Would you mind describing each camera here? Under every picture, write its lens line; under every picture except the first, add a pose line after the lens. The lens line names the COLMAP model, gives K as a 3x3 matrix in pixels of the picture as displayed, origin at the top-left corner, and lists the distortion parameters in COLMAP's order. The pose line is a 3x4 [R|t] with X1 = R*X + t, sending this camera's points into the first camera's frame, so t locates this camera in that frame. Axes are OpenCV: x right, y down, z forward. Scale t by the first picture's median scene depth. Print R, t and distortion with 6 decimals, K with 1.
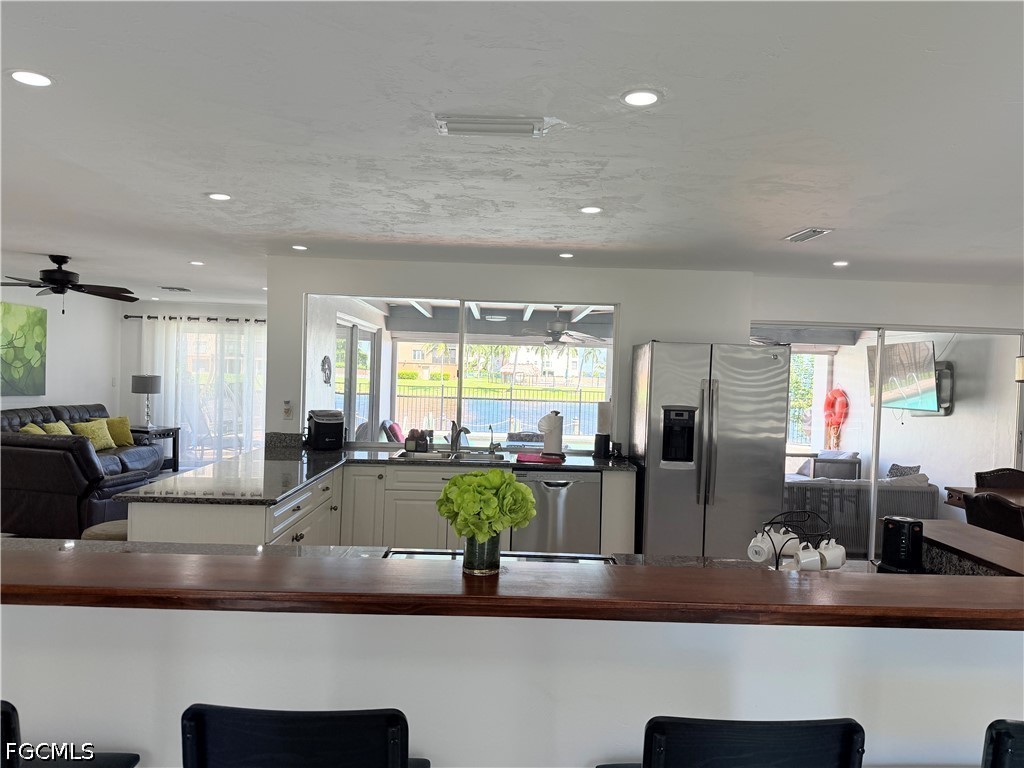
lens RADIAL K [[712.7, 0, 513.9], [0, 712.7, 394.5], [0, 0, 1]] dist [0.042905, -0.086717]
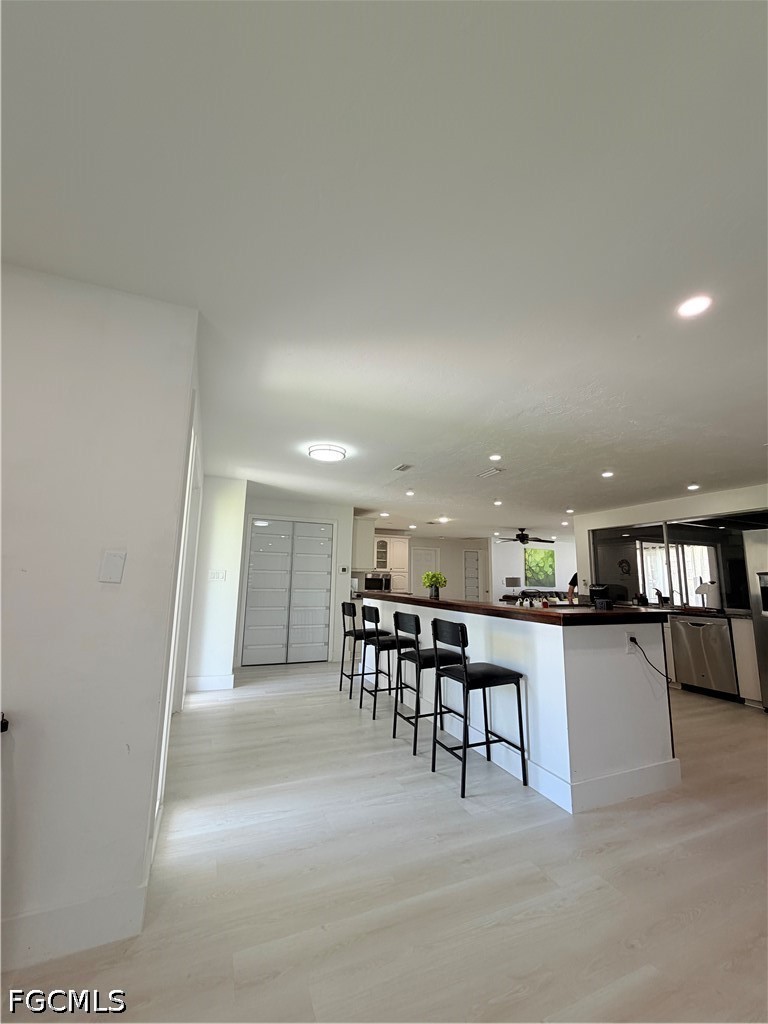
lens RADIAL K [[408.5, 0, 386.2], [0, 408.5, 511.3], [0, 0, 1]] dist [0.001117, 0.000298]
pose [[0.373240, -0.176087, -0.910870, 0.763907], [-0.034710, 0.978484, -0.203381, 0.095188], [0.927085, 0.107526, 0.359098, -0.039189]]
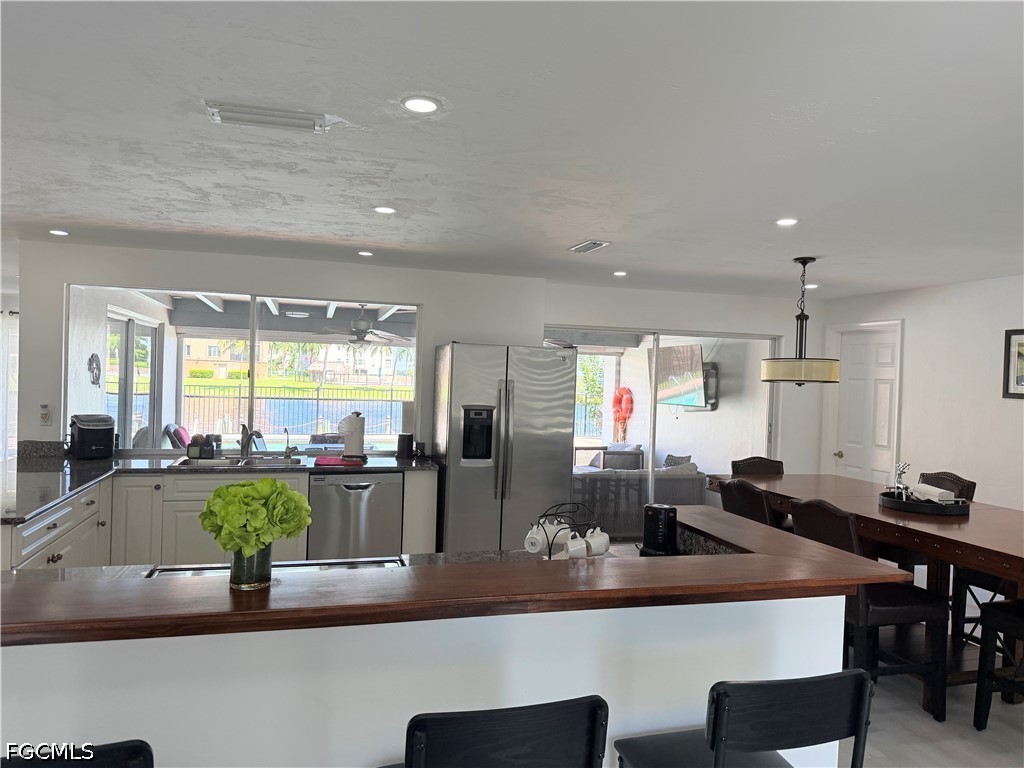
lens RADIAL K [[712.7, 0, 523.6], [0, 712.7, 389.7], [0, 0, 1]] dist [0.042905, -0.086717]
pose [[0.963091, -0.006655, 0.269092, 0.018885], [0.007769, 0.999965, -0.003076, -0.002698], [-0.269062, 0.005053, 0.963110, -0.007339]]
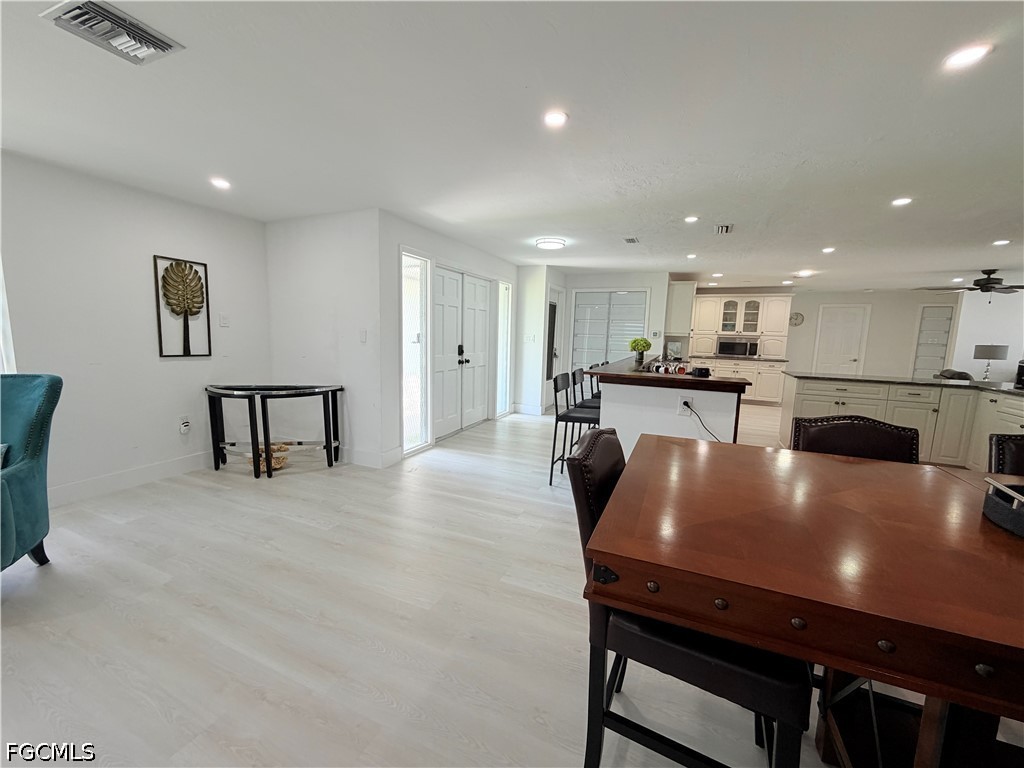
lens RADIAL K [[408.5, 0, 507.3], [0, 408.5, 382.2], [0, 0, 1]] dist [0.001117, 0.000298]
pose [[-0.420564, 0.067358, -0.904759, 1.002552], [-0.067969, 0.992099, 0.105455, 0.064832], [0.904713, 0.105846, -0.412663, 0.505943]]
